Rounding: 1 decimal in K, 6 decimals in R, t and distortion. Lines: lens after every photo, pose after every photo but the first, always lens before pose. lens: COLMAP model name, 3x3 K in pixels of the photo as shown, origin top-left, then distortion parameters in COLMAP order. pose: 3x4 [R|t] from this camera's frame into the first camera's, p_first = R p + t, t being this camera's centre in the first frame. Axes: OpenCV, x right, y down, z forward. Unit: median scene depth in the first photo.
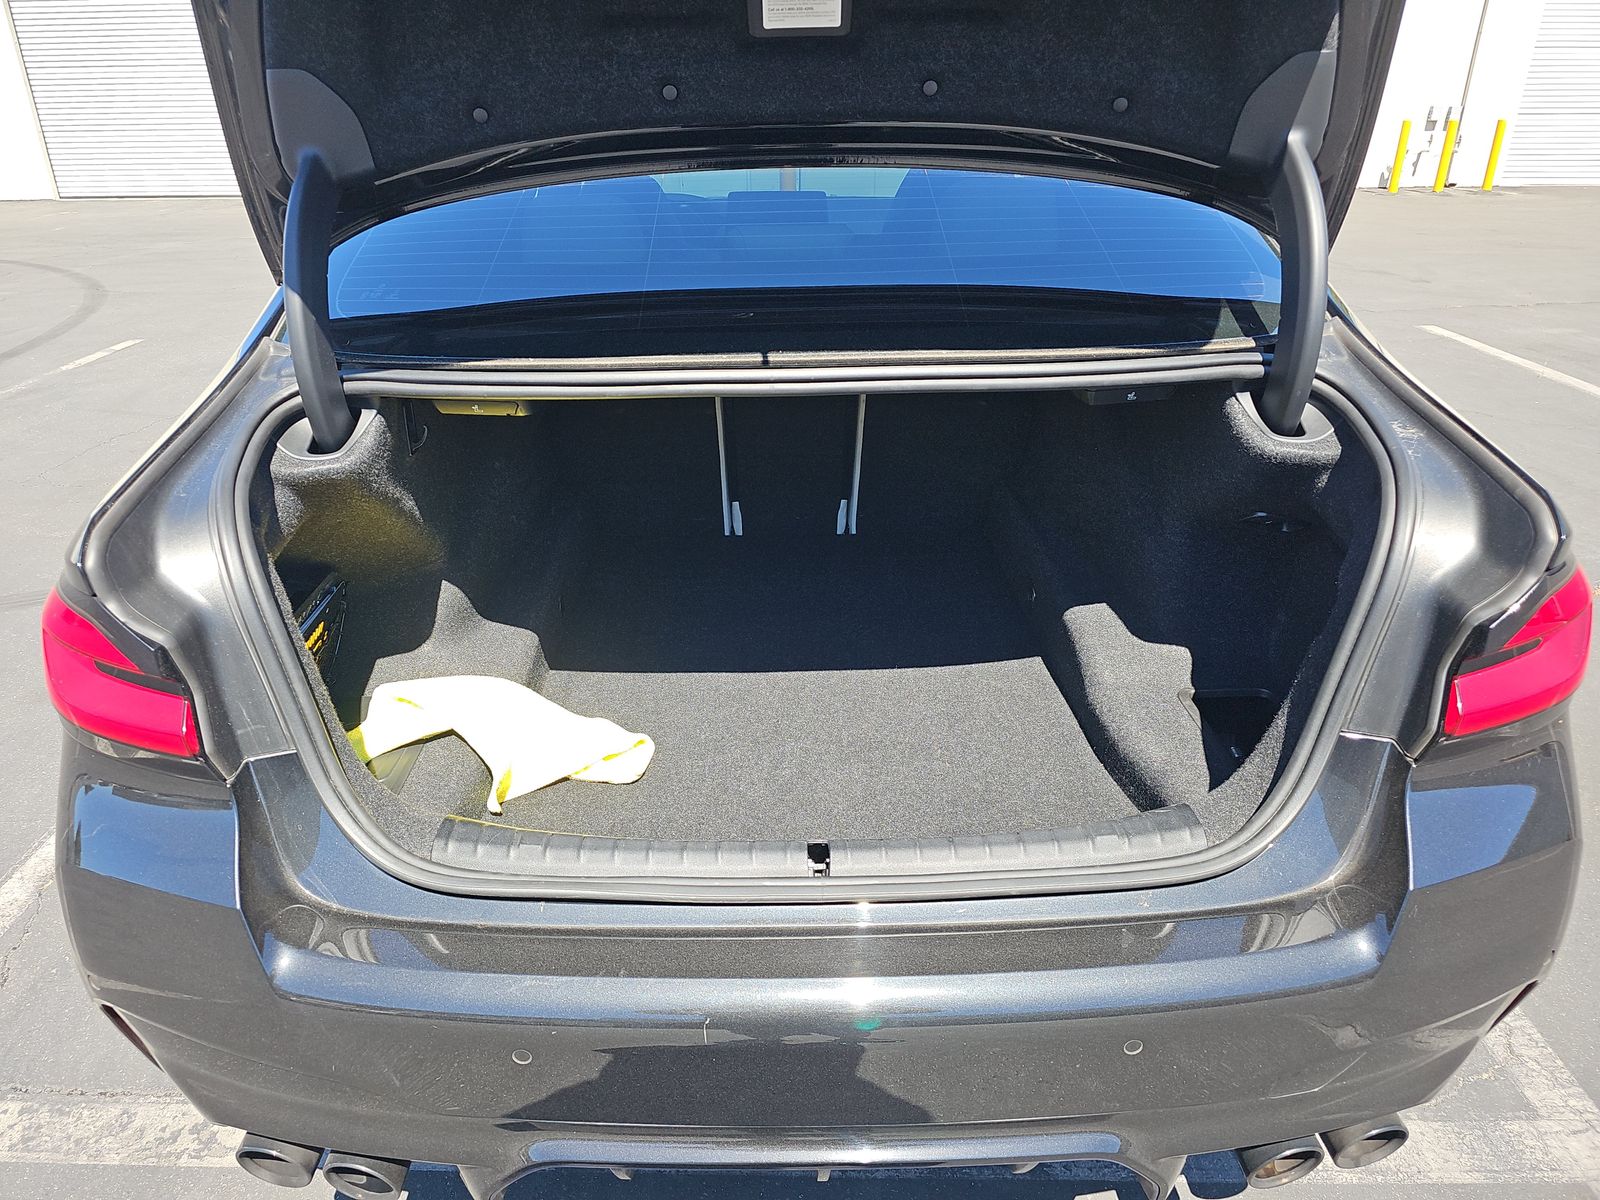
lens RADIAL K [[1110.5, 0, 759.7], [0, 1110.5, 608.9], [0, 0, 1]] dist [0.045522, -0.041118]
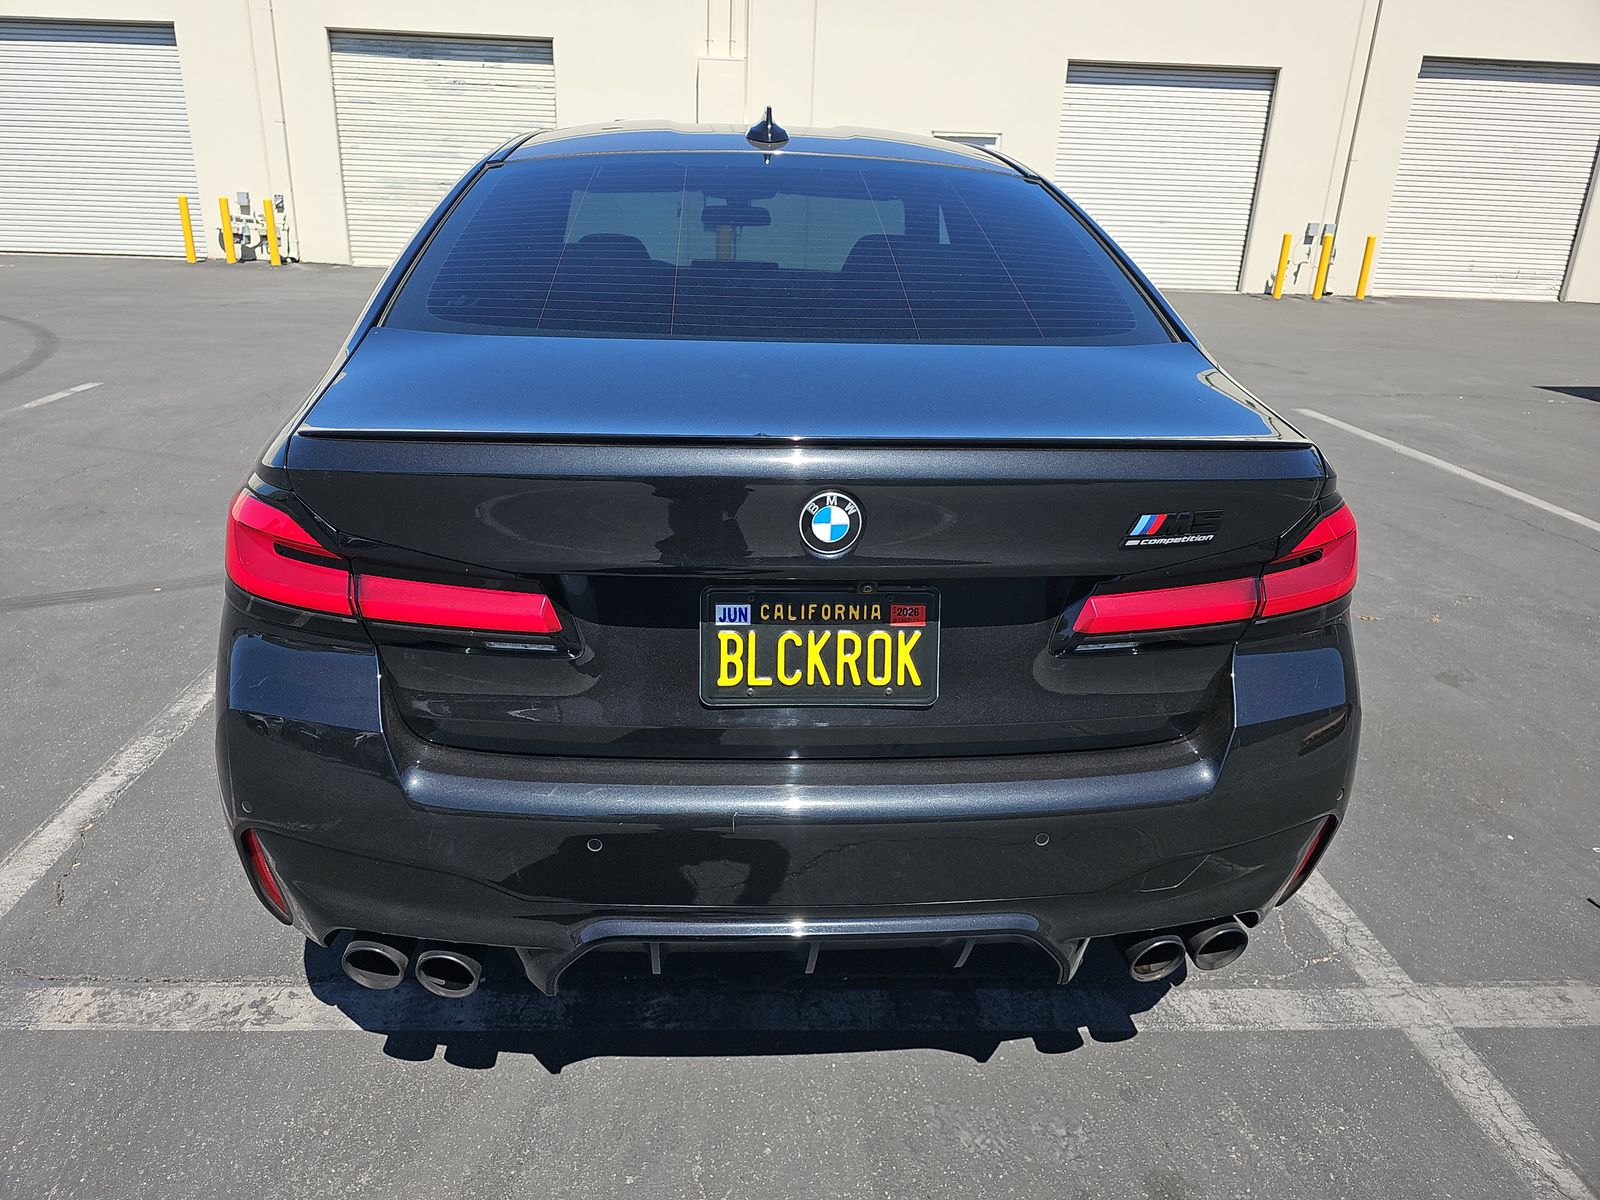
lens RADIAL K [[1108.2, 0, 773.6], [0, 1108.2, 589.3], [0, 0, 1]] dist [0.057231, -0.058397]
pose [[0.996703, 0.016250, 0.079493, -0.064975], [-0.009360, 0.996226, -0.086288, 0.125402], [-0.080595, 0.085259, 0.993094, -0.214846]]
